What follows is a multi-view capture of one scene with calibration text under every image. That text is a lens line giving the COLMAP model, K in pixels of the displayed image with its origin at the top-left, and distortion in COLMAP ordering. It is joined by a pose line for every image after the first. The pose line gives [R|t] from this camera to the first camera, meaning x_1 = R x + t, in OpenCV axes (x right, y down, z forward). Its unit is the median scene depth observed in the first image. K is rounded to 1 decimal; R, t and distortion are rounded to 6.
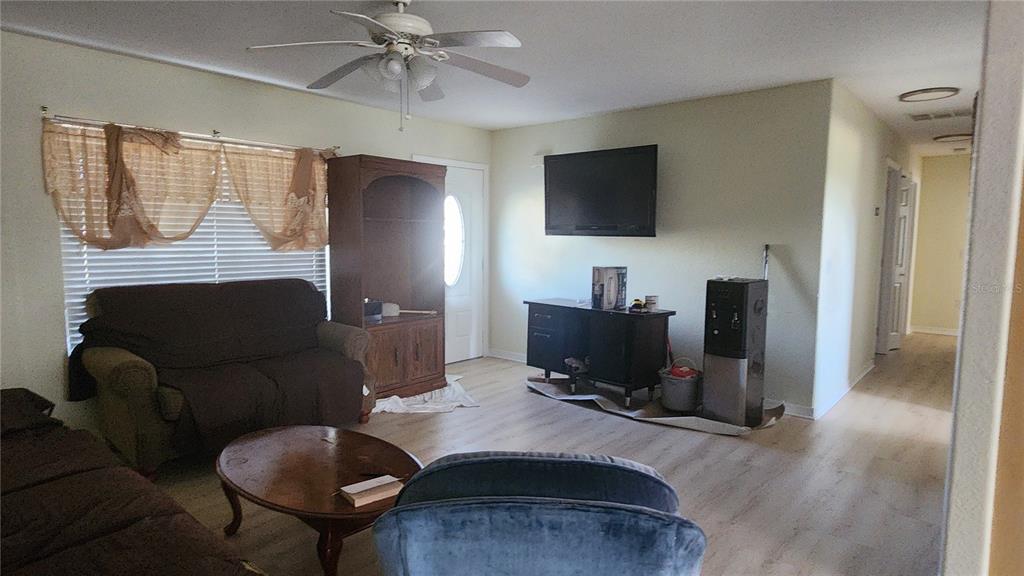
lens RADIAL K [[563.7, 0, 509.5], [0, 563.7, 286.4], [0, 0, 1]] dist [0.003006, -0.001809]
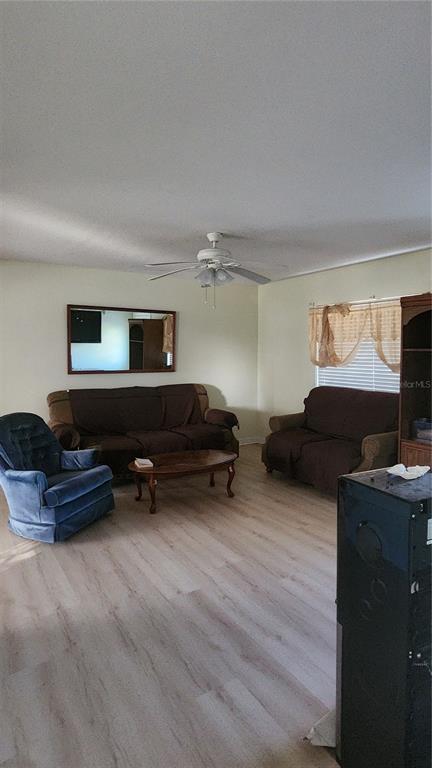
lens RADIAL K [[422.8, 0, 215.4], [0, 422.8, 385.0], [0, 0, 1]] dist [0.003006, -0.001809]
pose [[-0.272717, 0.076277, -0.959066, 0.846765], [-0.085700, 0.990964, 0.103183, -0.124173], [0.958270, 0.110331, -0.263715, 1.021018]]
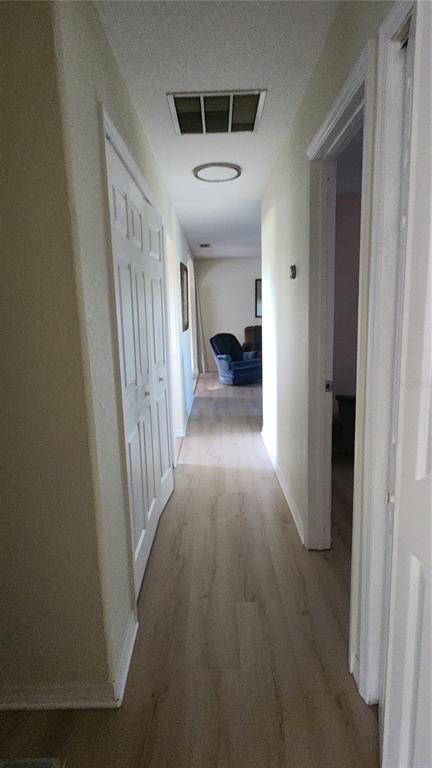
lens RADIAL K [[422.8, 0, 215.6], [0, 422.8, 382.9], [0, 0, 1]] dist [0.003006, -0.001809]
pose [[-0.749467, 0.126117, -0.649918, 1.490375], [-0.045848, 0.969444, 0.240991, -0.195404], [0.660452, 0.210412, -0.720784, 1.871927]]
